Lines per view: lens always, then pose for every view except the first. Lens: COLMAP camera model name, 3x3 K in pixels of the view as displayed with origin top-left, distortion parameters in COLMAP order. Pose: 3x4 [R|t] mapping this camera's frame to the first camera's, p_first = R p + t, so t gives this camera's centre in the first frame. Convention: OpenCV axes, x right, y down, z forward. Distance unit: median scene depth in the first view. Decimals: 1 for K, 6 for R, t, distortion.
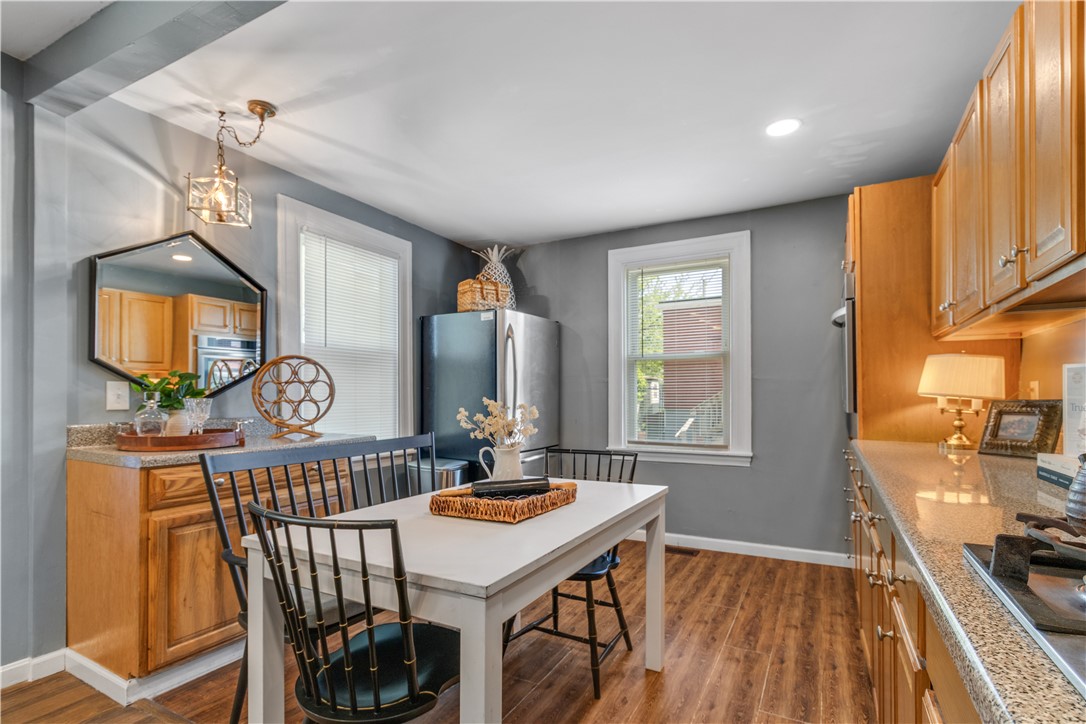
lens RADIAL K [[528.3, 0, 544.9], [0, 528.3, 385.4], [0, 0, 1]] dist [-0.000067, -0.000032]
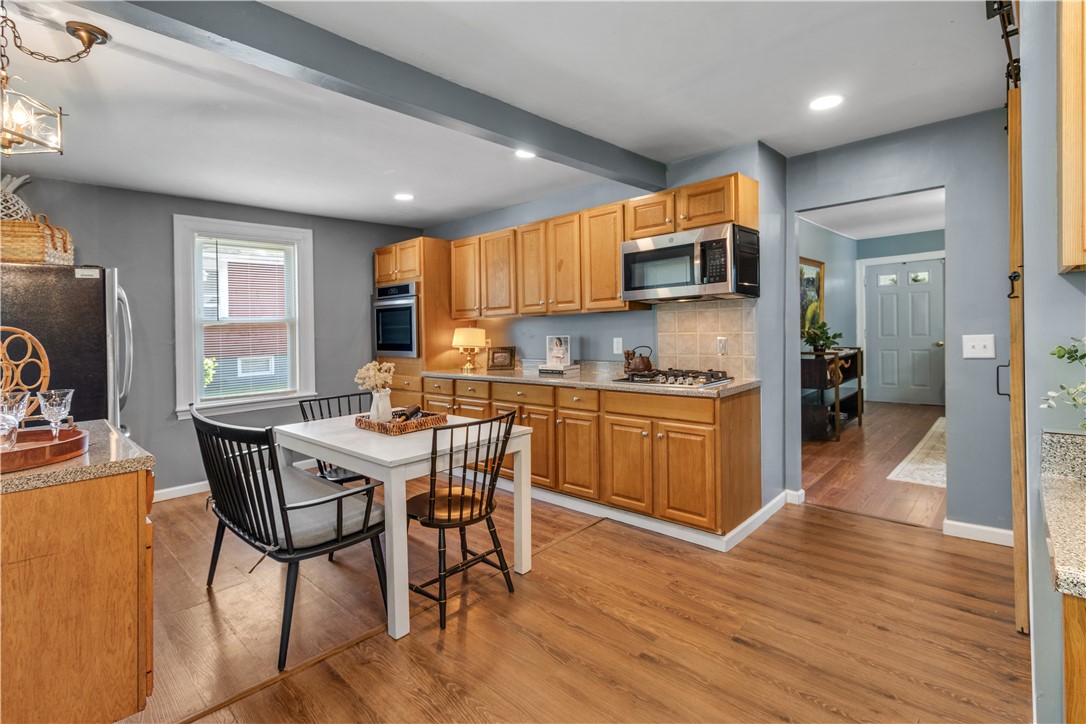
lens RADIAL K [[518.9, 0, 537.8], [0, 518.9, 333.4], [0, 0, 1]] dist [0.000199, -0.000117]
pose [[0.278488, -0.017284, 0.960284, -1.177179], [0.013351, 0.999811, 0.014124, -0.058751], [-0.960347, 0.008887, 0.278666, 0.107200]]
